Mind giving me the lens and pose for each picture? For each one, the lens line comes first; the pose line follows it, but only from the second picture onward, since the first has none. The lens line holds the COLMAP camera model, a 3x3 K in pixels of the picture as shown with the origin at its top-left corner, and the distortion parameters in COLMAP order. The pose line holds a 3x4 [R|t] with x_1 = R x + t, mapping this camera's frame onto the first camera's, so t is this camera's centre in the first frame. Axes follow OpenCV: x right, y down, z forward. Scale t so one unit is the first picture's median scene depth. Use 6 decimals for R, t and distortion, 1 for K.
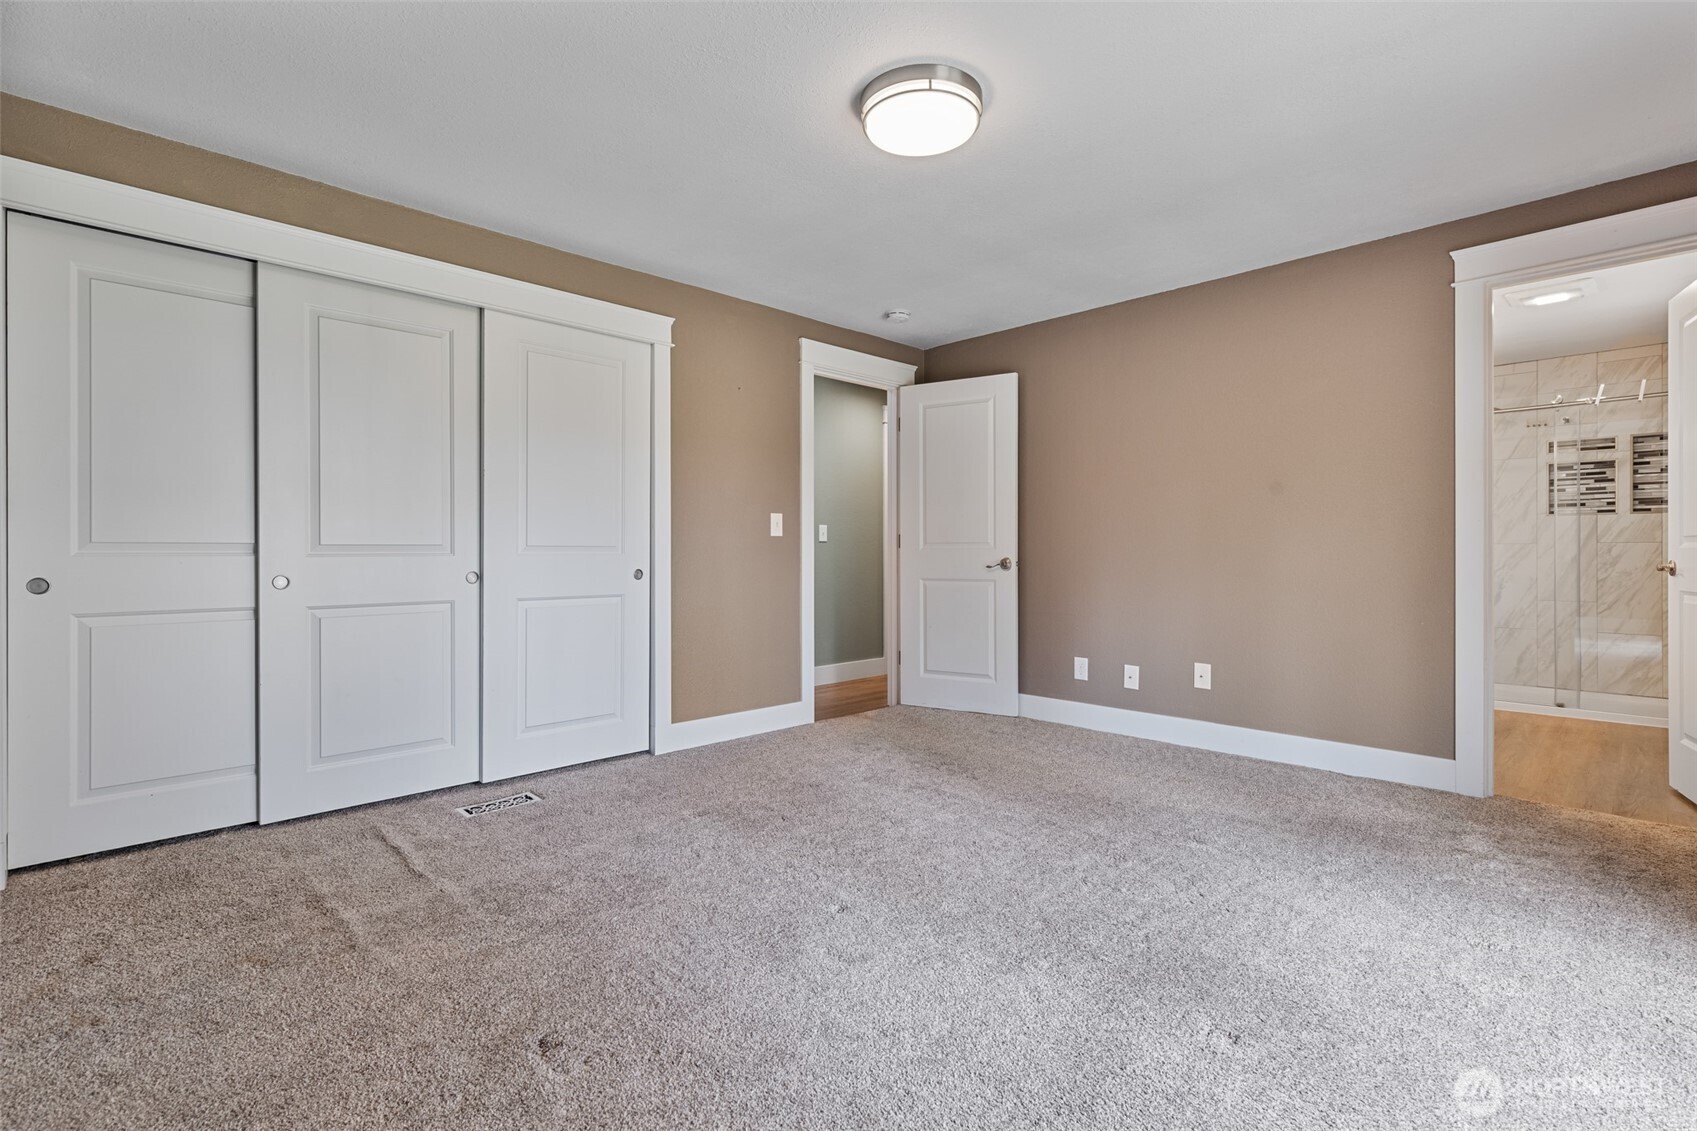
lens RADIAL K [[775.5, 0, 851.2], [0, 775.5, 561.3], [0, 0, 1]] dist [-0.000065, -0.000206]
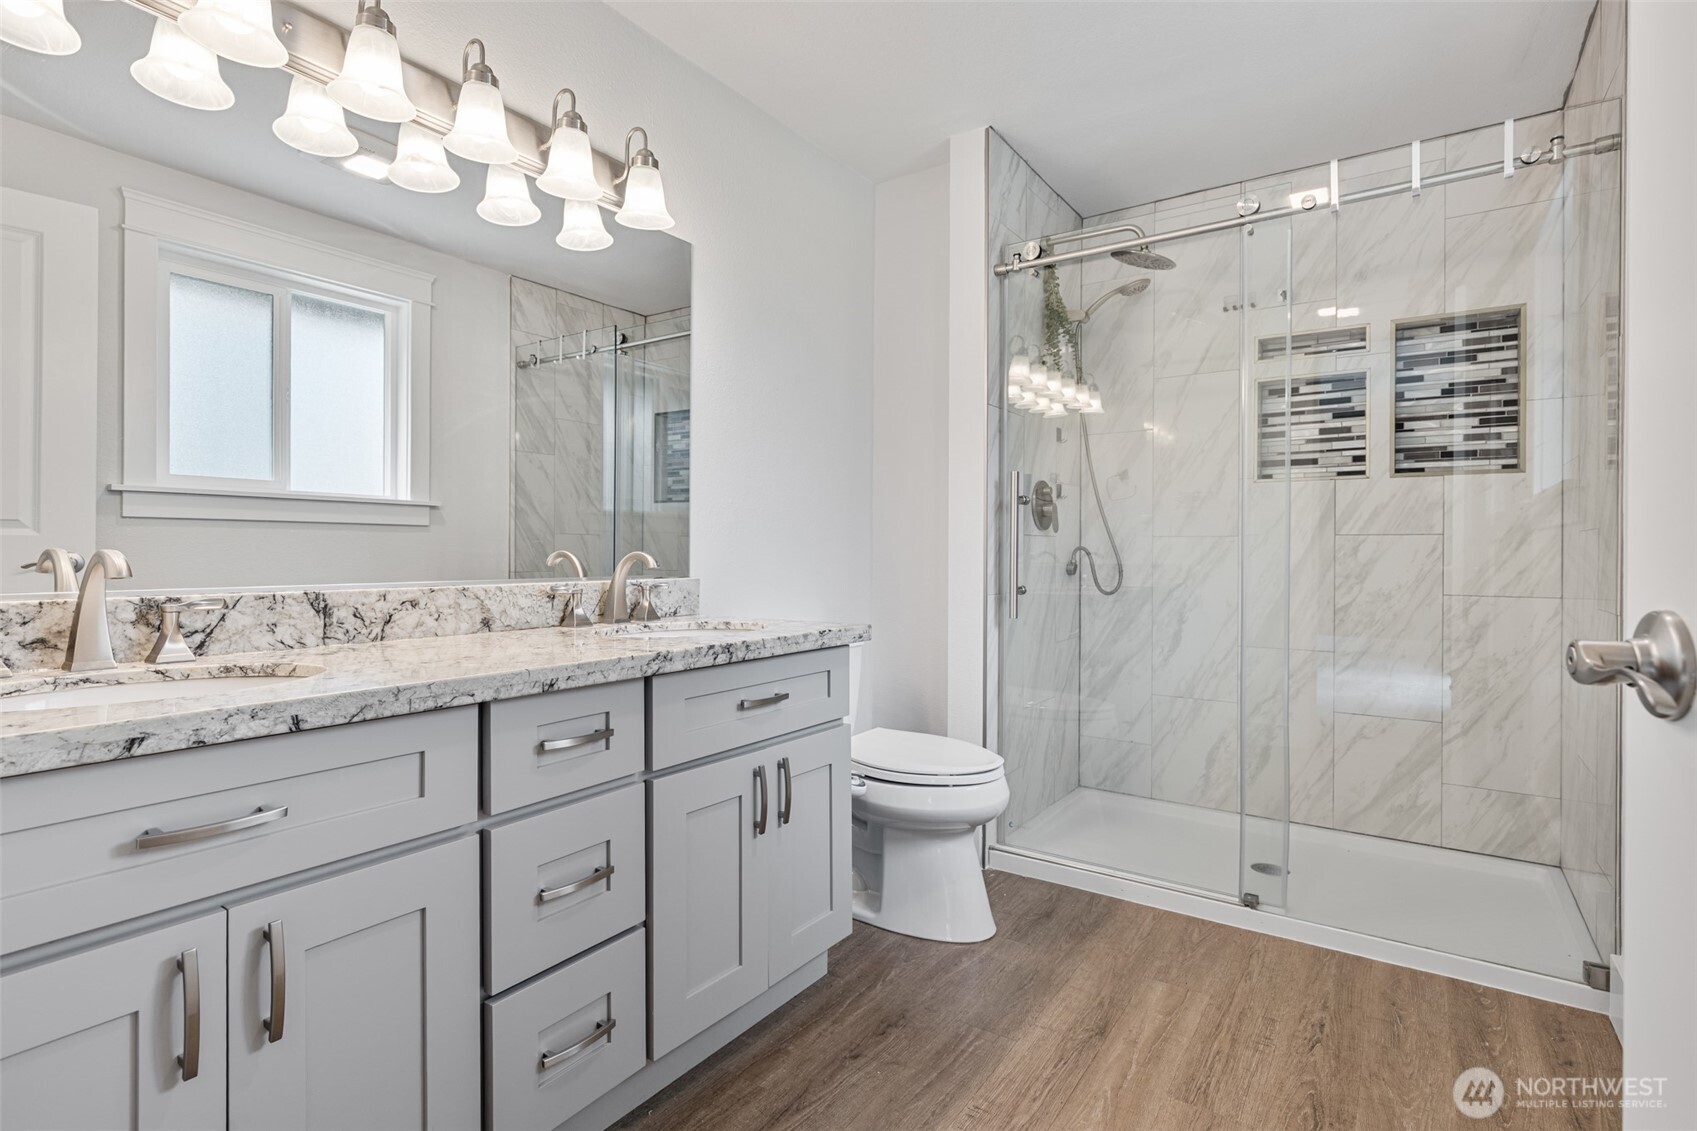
lens RADIAL K [[843.0, 0, 845.0], [0, 843.0, 558.3], [0, 0, 1]] dist [-0.003909, -0.000142]
pose [[0.980117, -0.005083, 0.198357, 0.540164], [0.002424, 0.999904, 0.013643, -0.017115], [-0.198407, -0.012891, 0.980035, 0.525008]]
